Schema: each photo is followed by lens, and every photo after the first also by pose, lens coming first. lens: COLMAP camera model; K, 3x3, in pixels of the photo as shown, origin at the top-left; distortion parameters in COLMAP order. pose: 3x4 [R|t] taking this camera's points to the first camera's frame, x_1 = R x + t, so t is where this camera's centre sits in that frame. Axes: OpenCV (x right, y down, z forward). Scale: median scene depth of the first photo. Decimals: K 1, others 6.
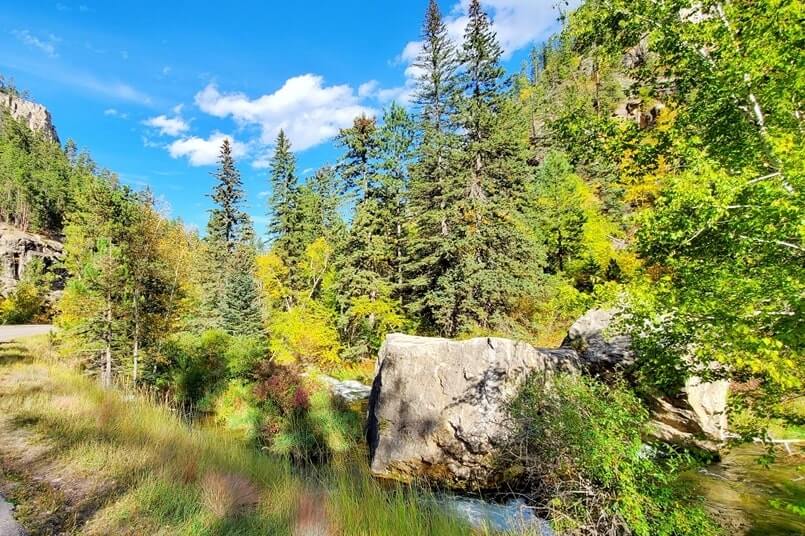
lens RADIAL K [[387.8, 0, 313.3], [0, 387.8, 274.9], [0, 0, 1]] dist [0.002316, -0.011680]
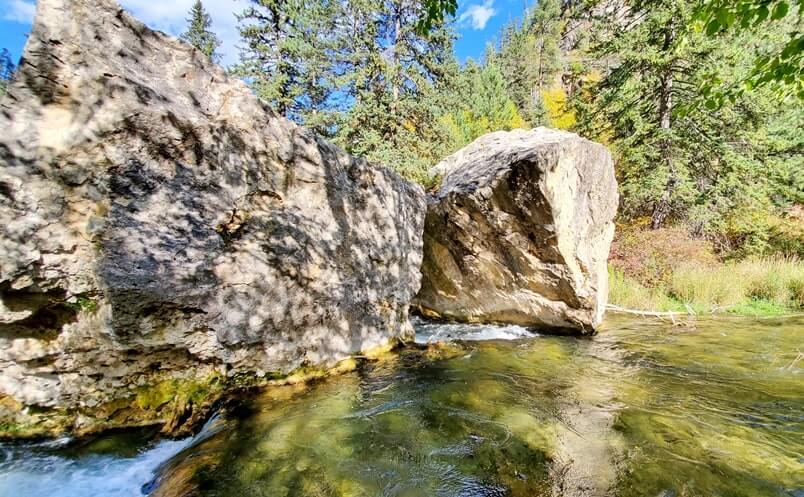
lens RADIAL K [[346.4, 0, 442.3], [0, 346.4, 252.3], [0, 0, 1]] dist [0.011543, -0.016975]
pose [[0.936888, 0.013532, 0.349368, 0.275508], [-0.038018, 0.997269, 0.063325, 0.144228], [-0.347557, -0.072611, 0.934843, 0.242044]]
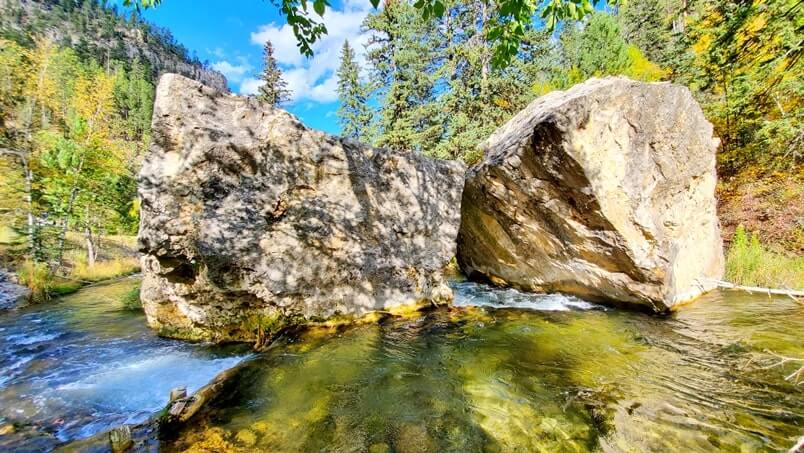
lens RADIAL K [[318.0, 0, 408.2], [0, 318.0, 231.0], [0, 0, 1]] dist [0.002748, -0.012387]
pose [[0.990317, -0.026056, -0.136356, 0.353560], [0.038040, 0.995565, 0.086039, 0.143133], [0.133510, -0.090393, 0.986917, 0.226701]]
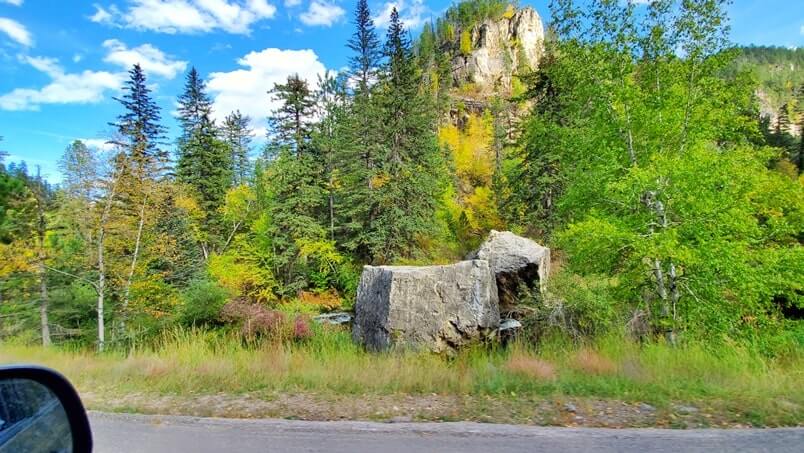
lens RADIAL K [[323.5, 0, 406.3], [0, 323.5, 235.9], [0, 0, 1]] dist [-0.000603, -0.000116]
pose [[0.825012, -0.017696, 0.564838, -0.189177], [-0.007914, 0.999050, 0.042858, 0.006531], [-0.565060, -0.039828, 0.824088, 0.050120]]
